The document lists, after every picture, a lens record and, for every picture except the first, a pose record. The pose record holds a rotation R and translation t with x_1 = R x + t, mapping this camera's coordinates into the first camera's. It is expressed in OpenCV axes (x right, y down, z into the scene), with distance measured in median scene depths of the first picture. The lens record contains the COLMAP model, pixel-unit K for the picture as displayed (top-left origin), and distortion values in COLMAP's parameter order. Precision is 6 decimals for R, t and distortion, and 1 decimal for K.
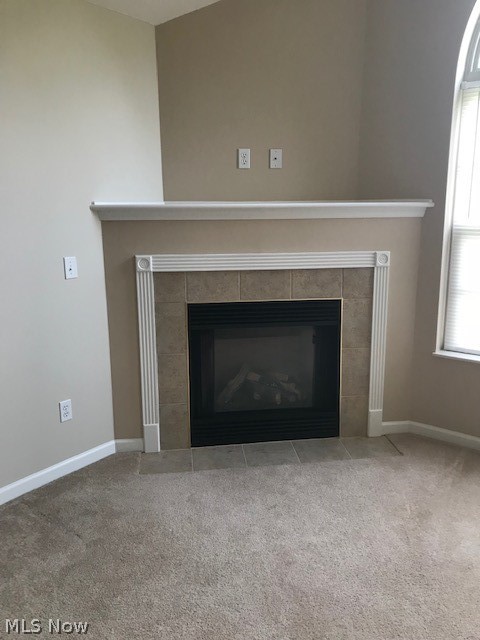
lens RADIAL K [[523.0, 0, 240.5], [0, 523.0, 315.3], [0, 0, 1]] dist [0.029072, -0.029989]
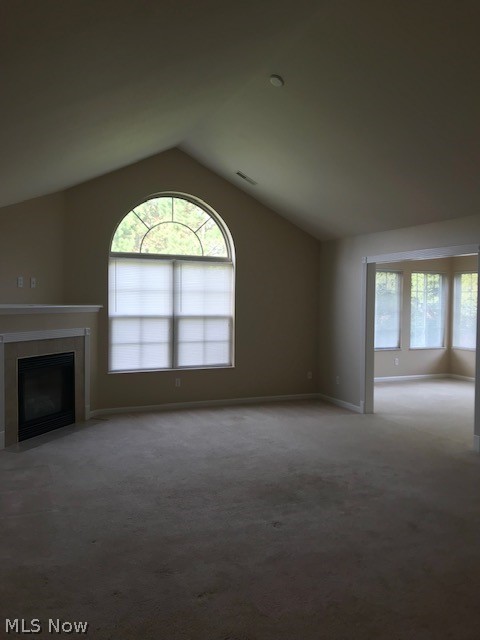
lens RADIAL K [[523.0, 0, 239.6], [0, 523.0, 318.8], [0, 0, 1]] dist [0.029072, -0.029989]
pose [[0.475229, -0.019149, 0.879654, -1.313114], [0.168878, 0.983160, -0.069833, 0.096600], [-0.863503, 0.181741, 0.470460, -0.550998]]
